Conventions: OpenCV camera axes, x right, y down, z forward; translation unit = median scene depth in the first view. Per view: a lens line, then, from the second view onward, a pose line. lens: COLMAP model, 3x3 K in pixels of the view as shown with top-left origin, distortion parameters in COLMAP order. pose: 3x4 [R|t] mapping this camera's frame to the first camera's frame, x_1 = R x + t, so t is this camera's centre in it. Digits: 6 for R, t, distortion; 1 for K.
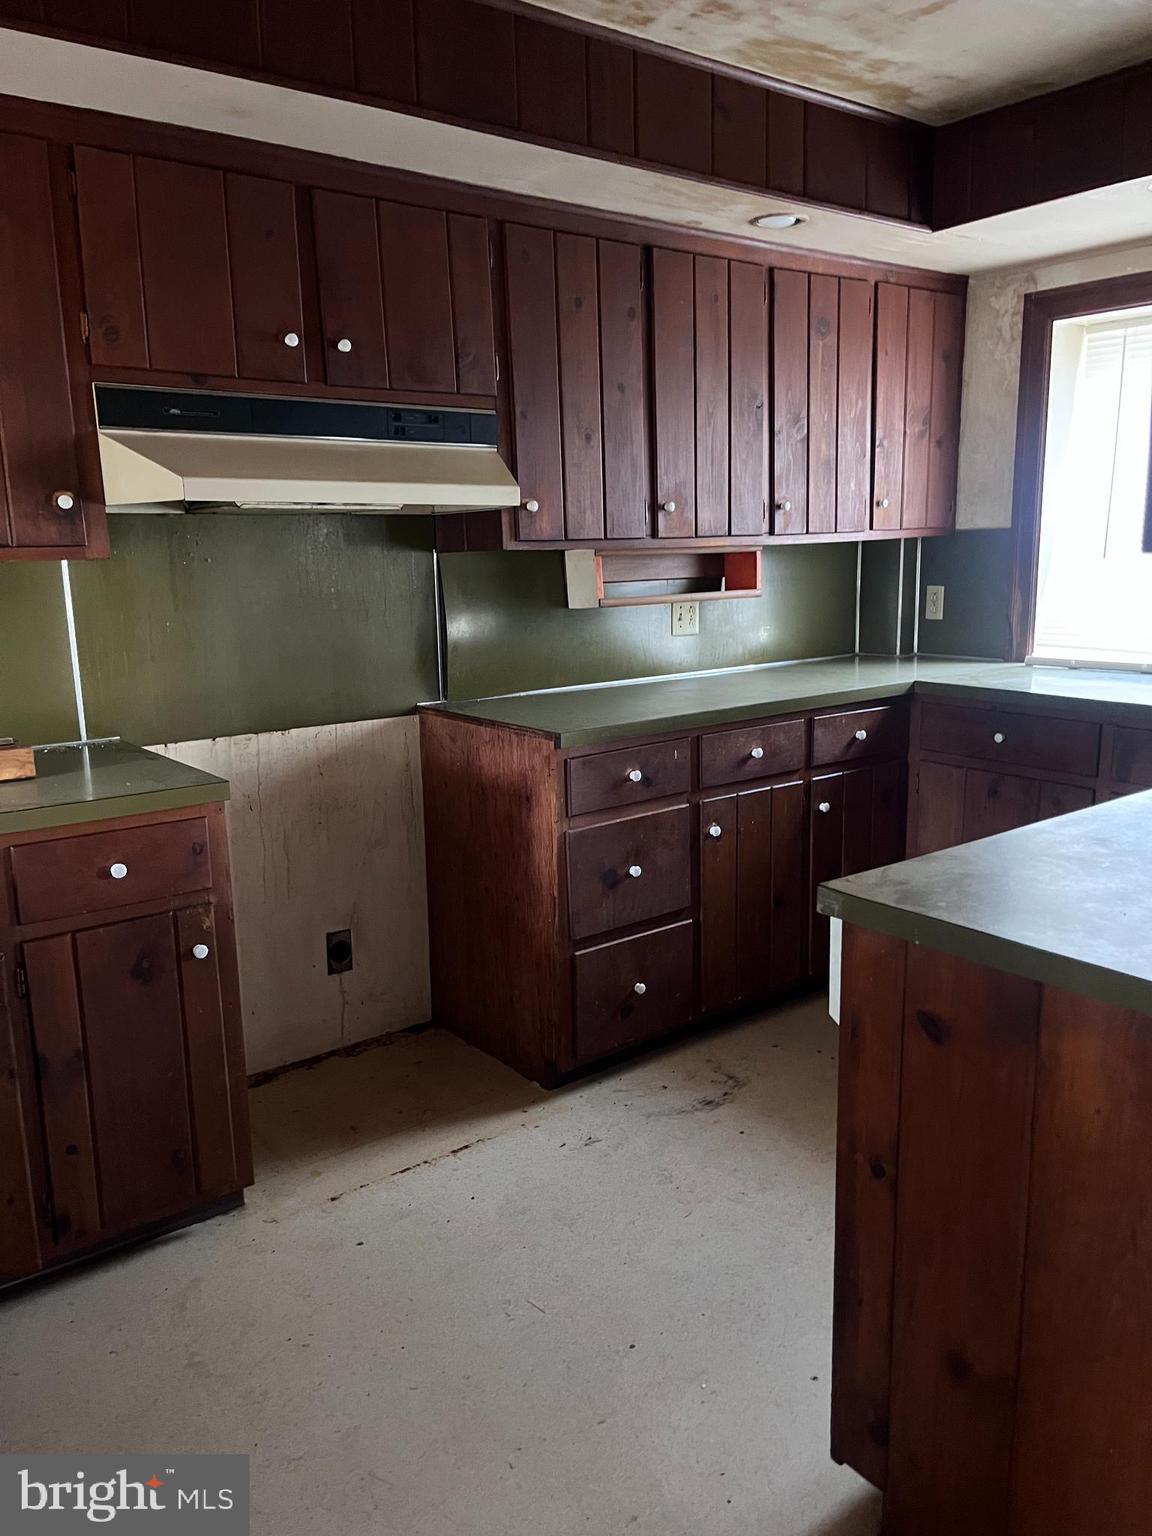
lens RADIAL K [[1158.0, 0, 581.5], [0, 1158.0, 773.7], [0, 0, 1]] dist [0.010130, -0.038275]
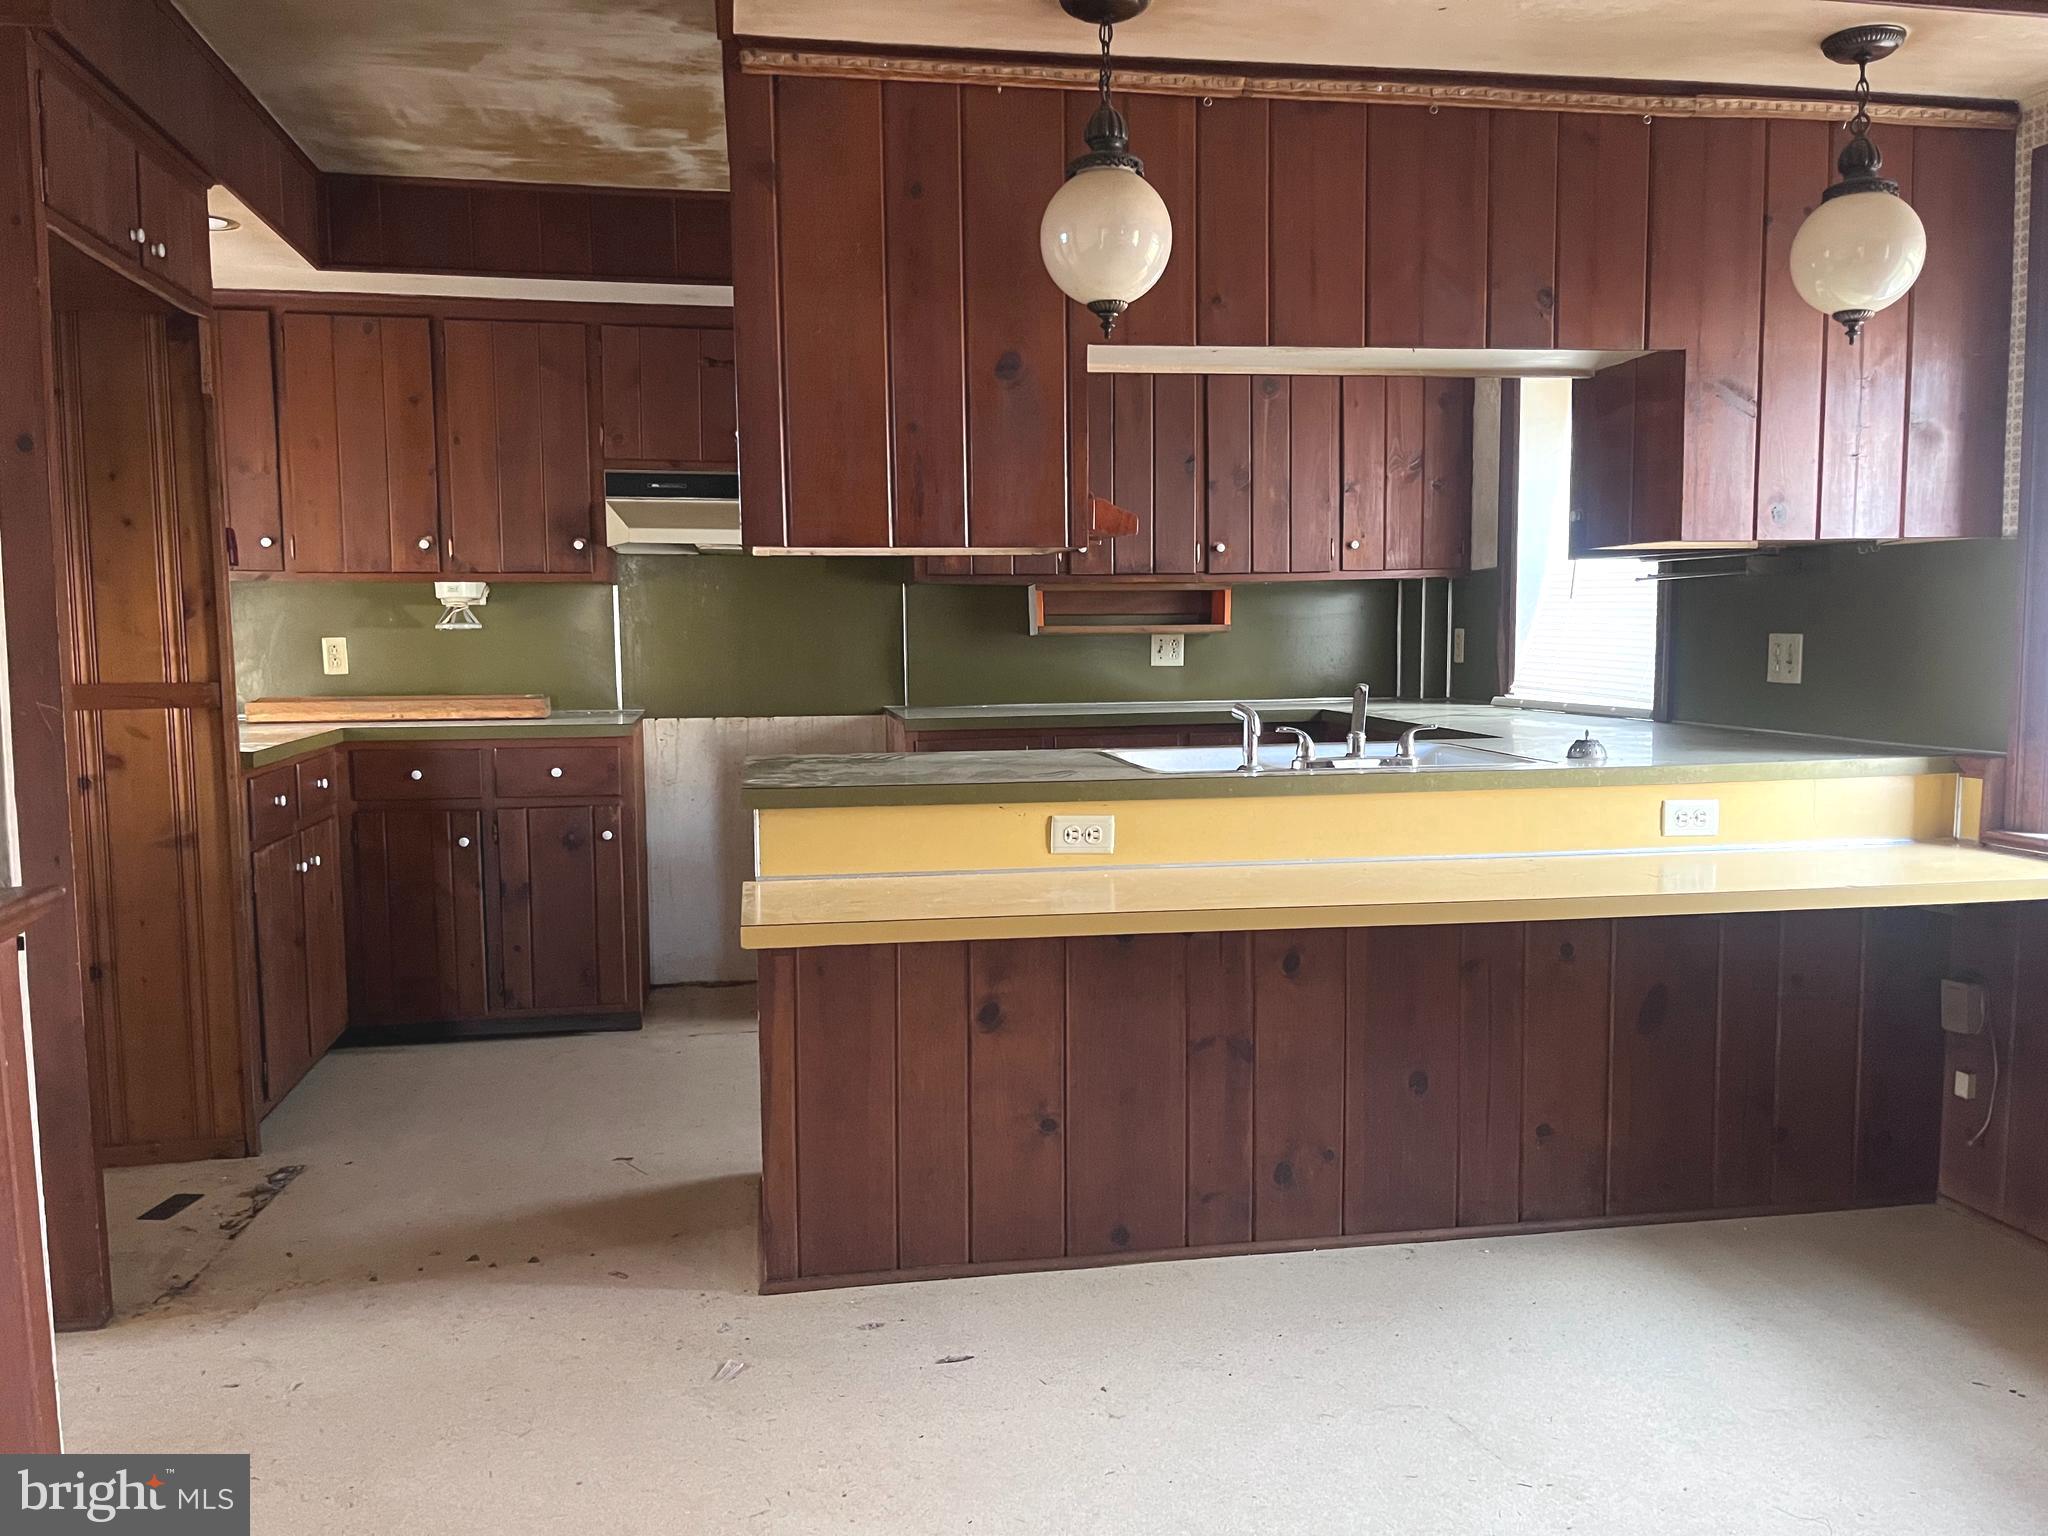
lens RADIAL K [[1544.0, 0, 1012.7], [0, 1544.0, 759.8], [0, 0, 1]] dist [0.010130, -0.038275]
pose [[0.896558, 0.055691, -0.439412, 0.615532], [-0.097748, 0.992482, -0.073655, 0.091240], [0.432007, 0.108988, 0.895261, -0.355576]]
